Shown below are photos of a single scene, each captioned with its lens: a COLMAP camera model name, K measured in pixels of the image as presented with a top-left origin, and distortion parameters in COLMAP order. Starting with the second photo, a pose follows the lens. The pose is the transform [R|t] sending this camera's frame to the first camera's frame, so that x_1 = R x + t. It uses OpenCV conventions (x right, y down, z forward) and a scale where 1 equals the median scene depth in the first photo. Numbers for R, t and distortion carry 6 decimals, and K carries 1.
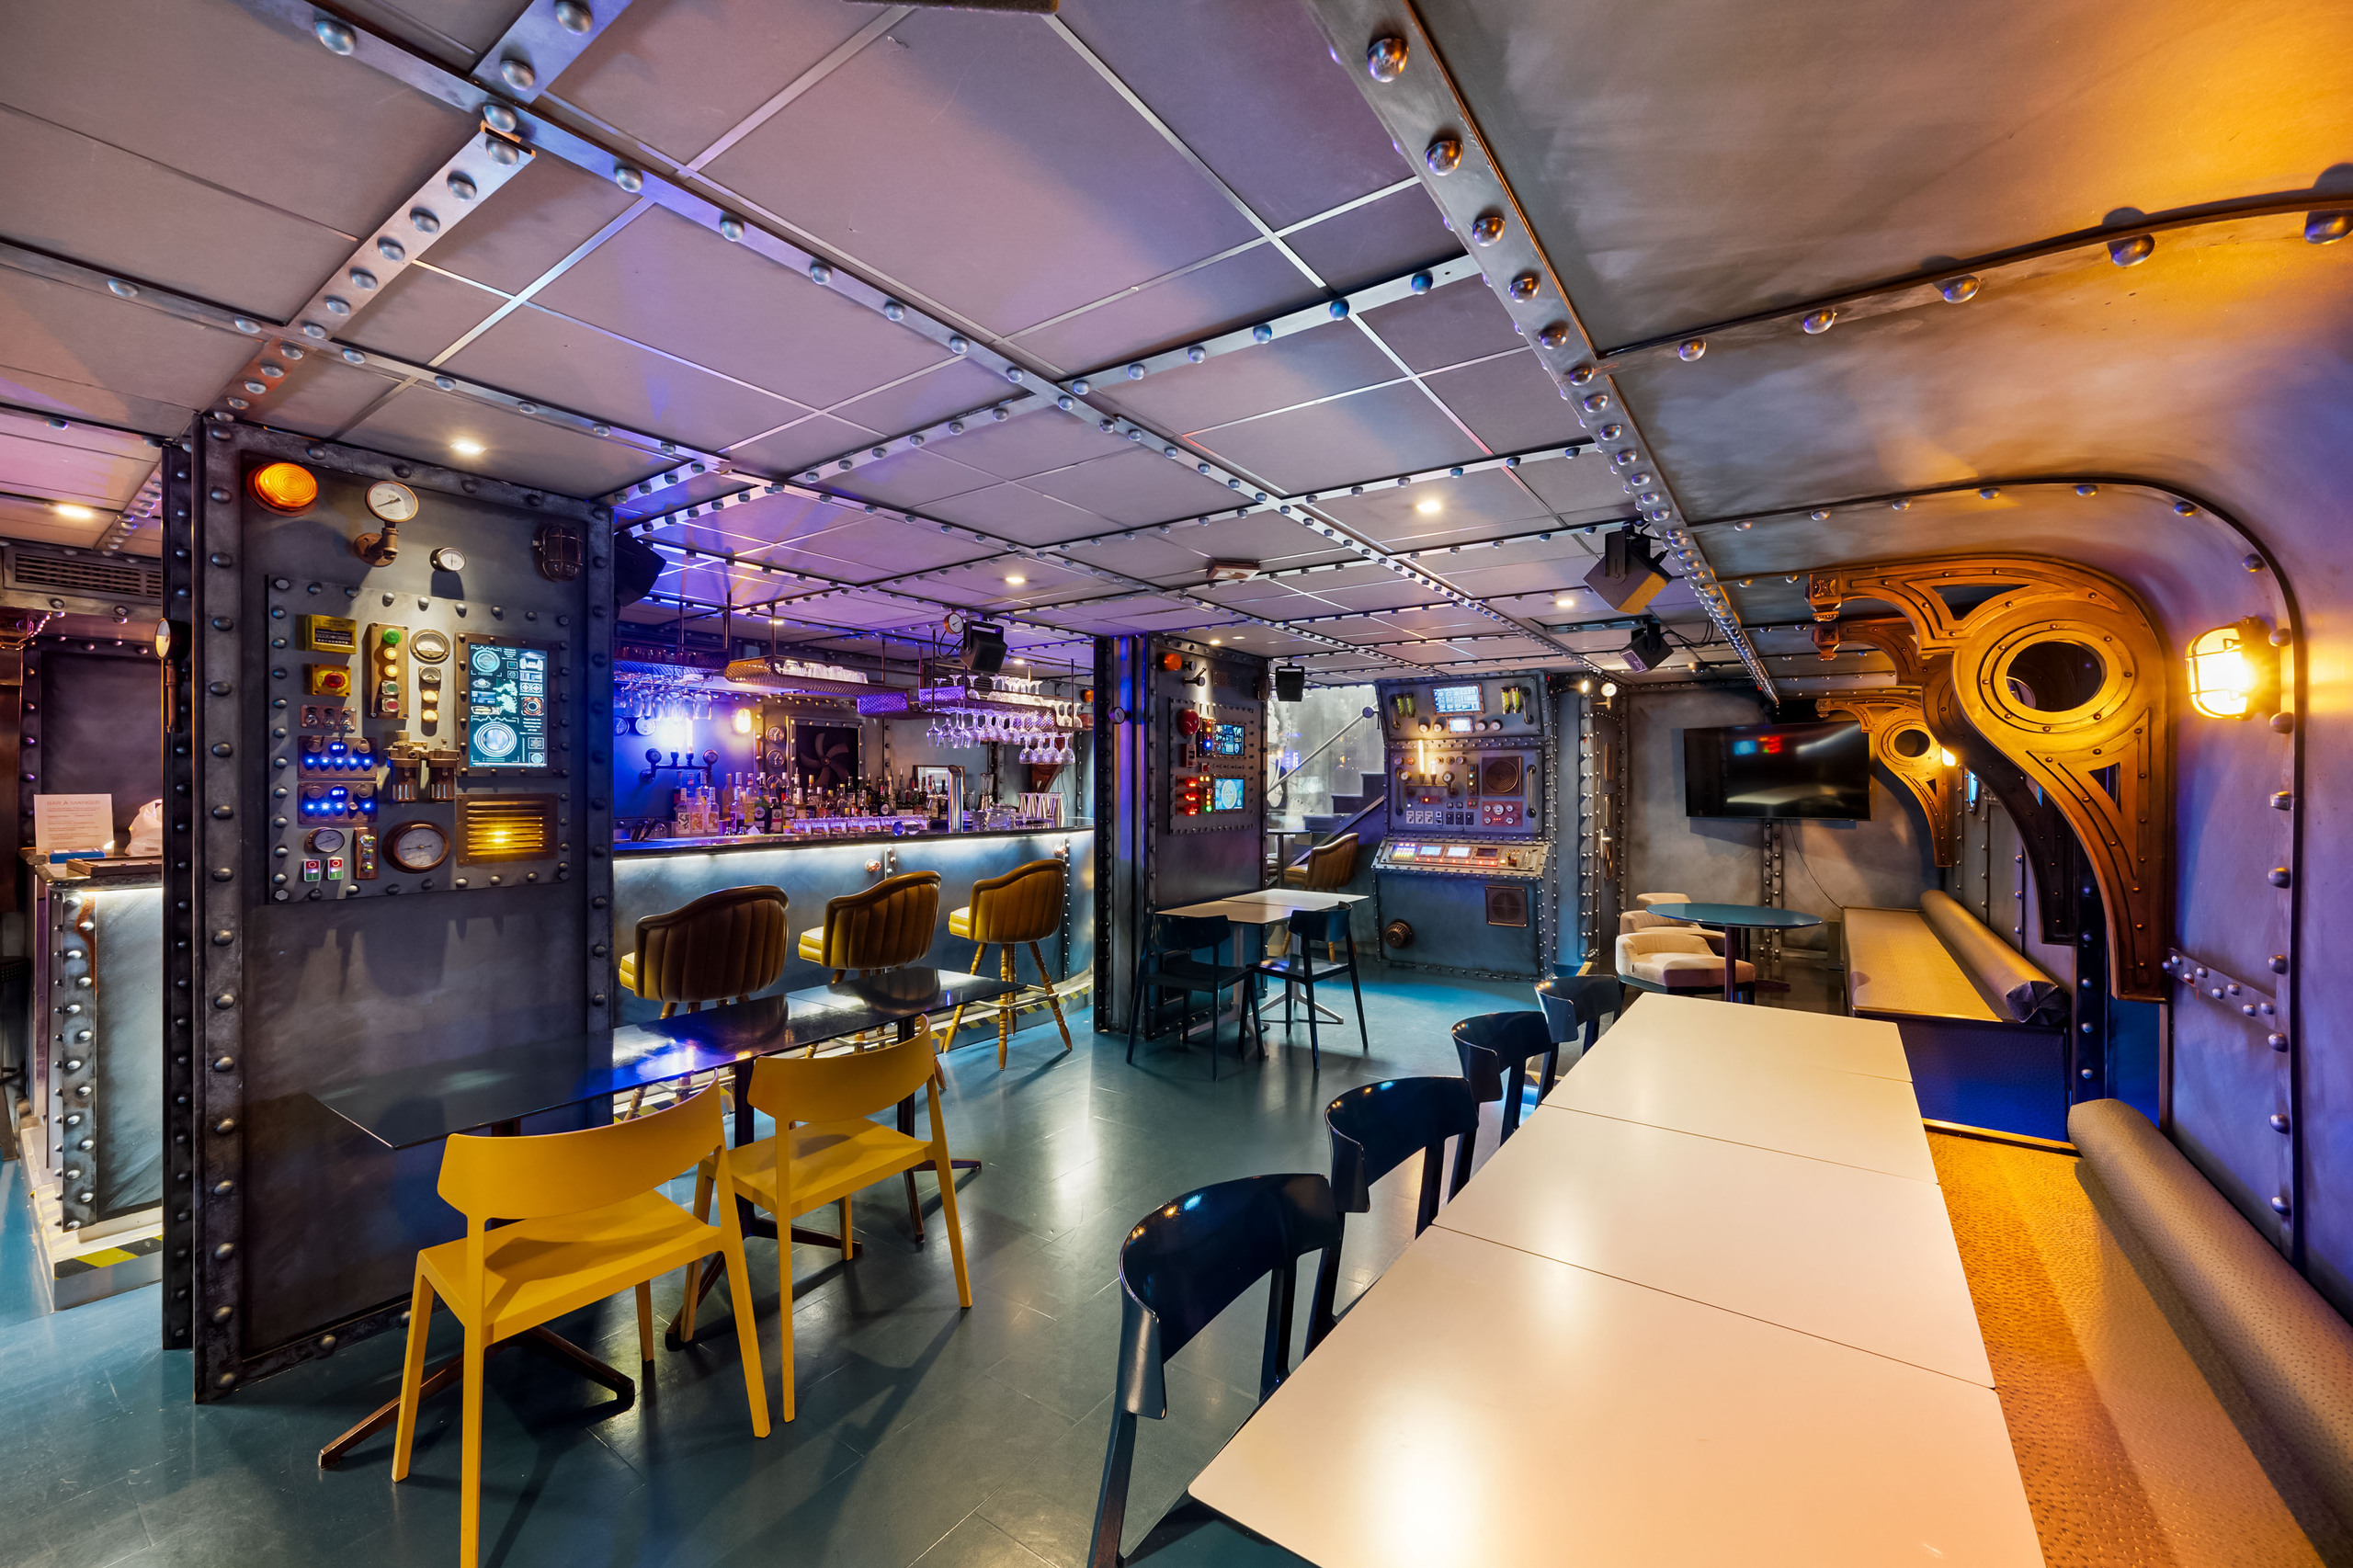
lens RADIAL K [[914.2, 0, 1177.8], [0, 914.2, 782.6], [0, 0, 1]] dist [0.002198, 0.000480]
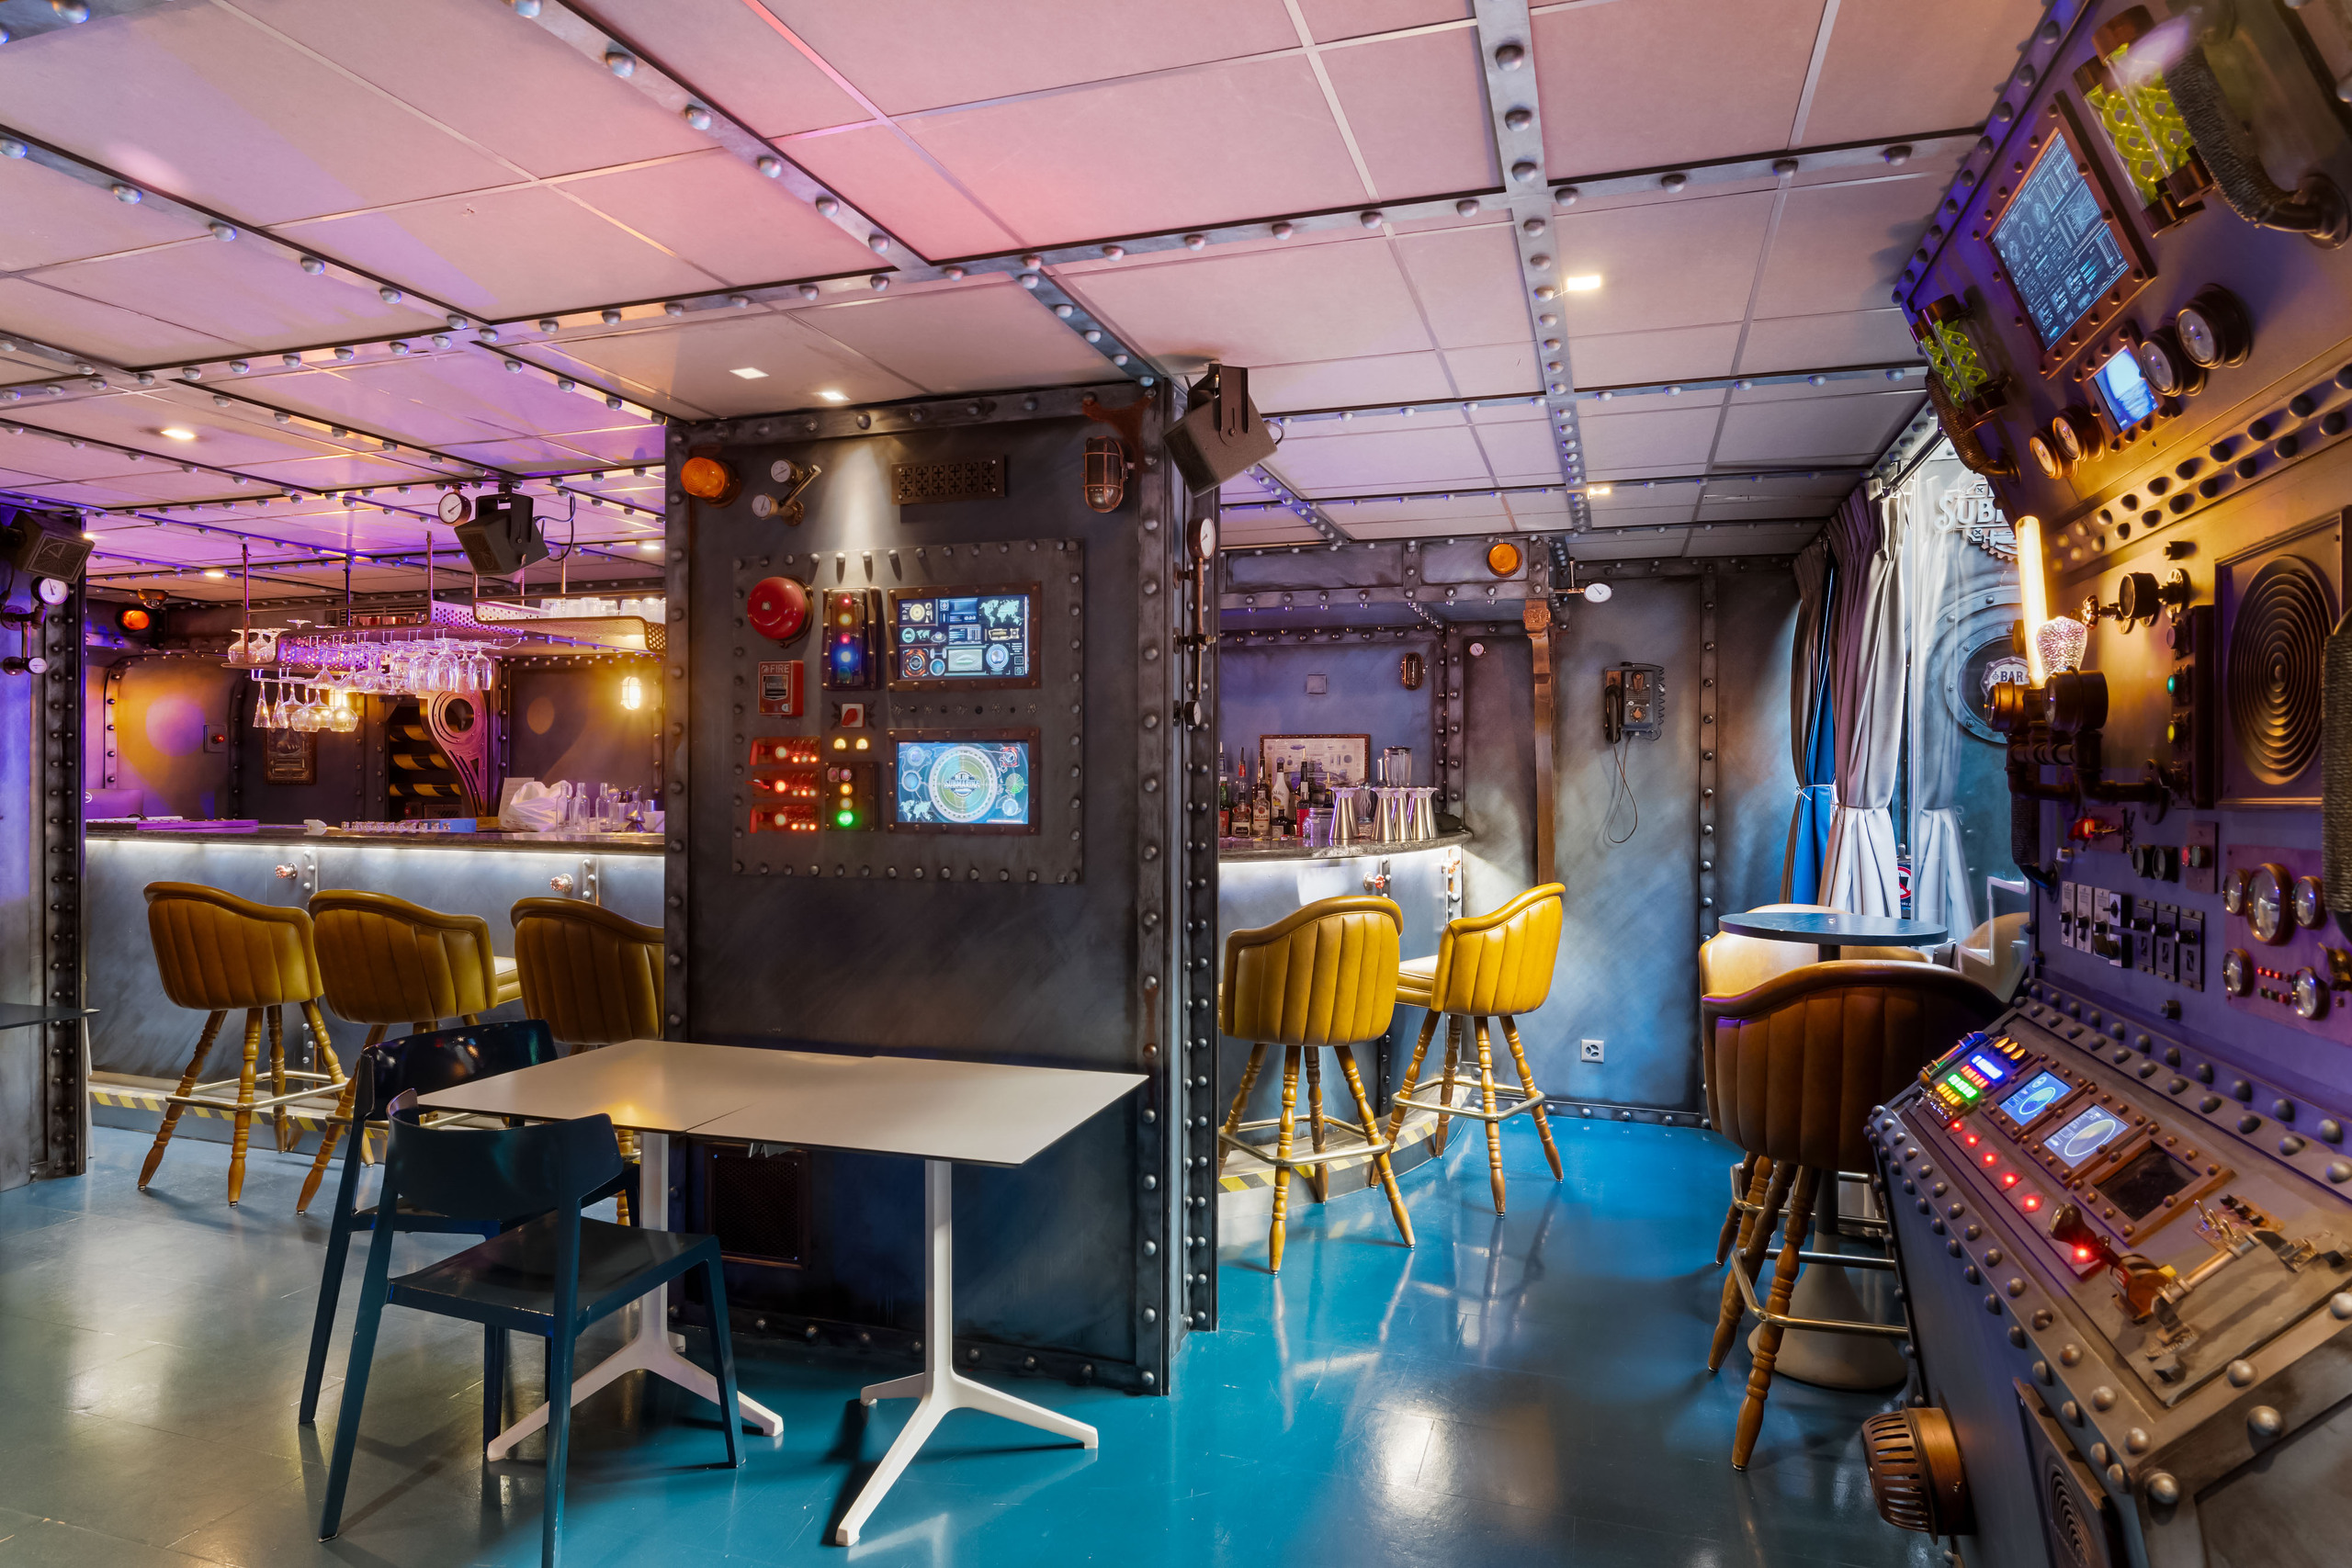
lens RADIAL K [[1409.1, 0, 1174.2], [0, 1409.1, 779.9], [0, 0, 1]] dist [0.004200, 0.000440]
pose [[0.300510, 0.007369, -0.953750, 0.649132], [-0.005494, 0.999967, 0.005995, 0.007032], [0.953763, 0.003438, 0.300541, 0.943526]]
